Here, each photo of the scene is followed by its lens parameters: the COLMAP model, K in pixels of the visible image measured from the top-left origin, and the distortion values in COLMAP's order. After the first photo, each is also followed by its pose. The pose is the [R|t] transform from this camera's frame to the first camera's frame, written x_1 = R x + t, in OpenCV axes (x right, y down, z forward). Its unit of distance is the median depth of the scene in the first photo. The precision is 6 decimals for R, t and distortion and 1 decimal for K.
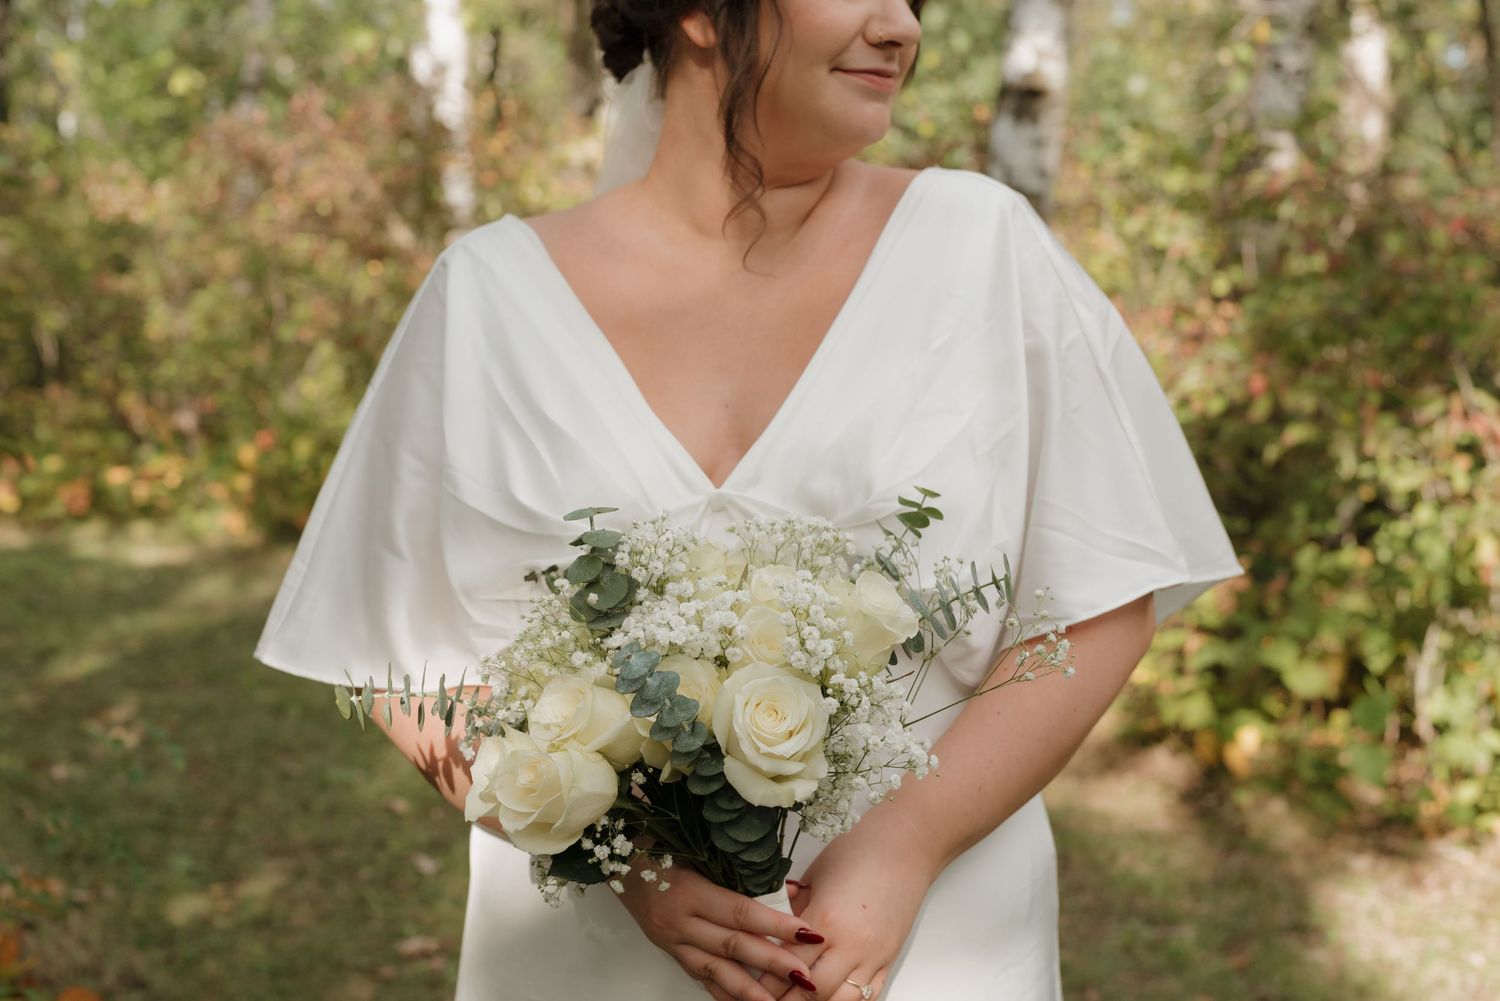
lens RADIAL K [[2117.0, 0, 750.0], [0, 2117.0, 500.5], [0, 0, 1]] dist [-0.001179, 0.067856]
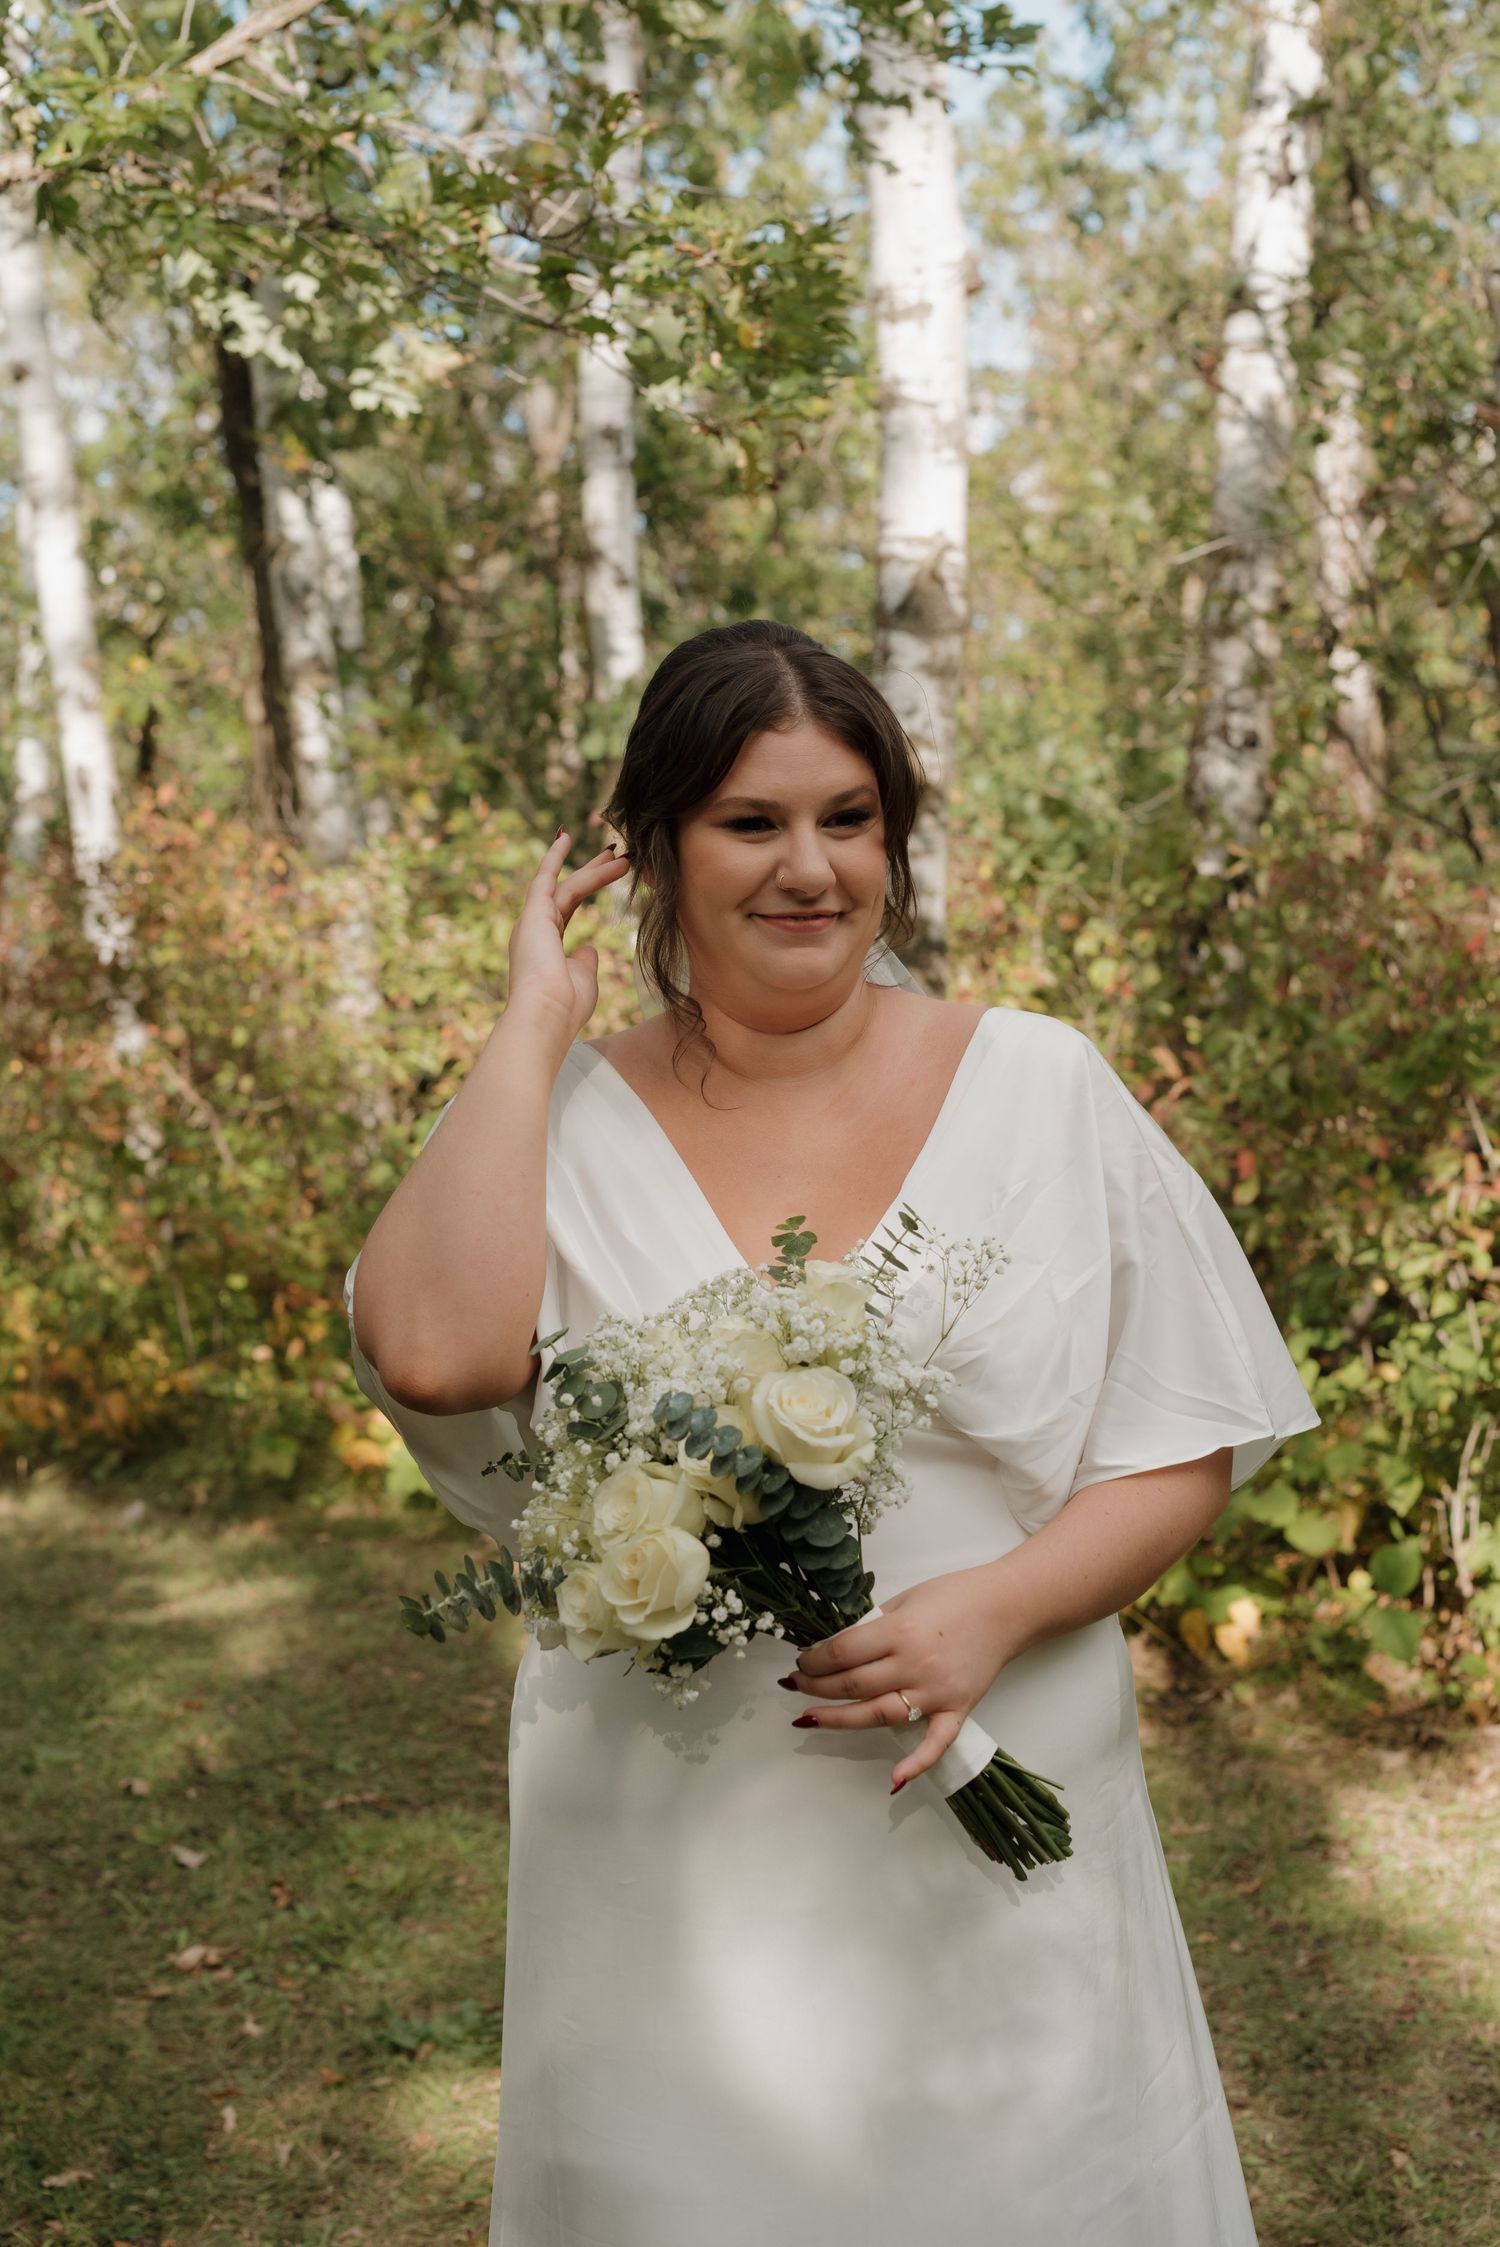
lens RADIAL K [[3153.8, 0, 750.0], [0, 3153.8, 1123.5], [0, 0, 1]] dist [-0.006692, 0.009014]
pose [[0.994978, -0.061982, 0.078598, -0.021464], [0.067484, 0.995304, -0.069397, 0.002142], [-0.073928, 0.074353, 0.994488, -0.133876]]
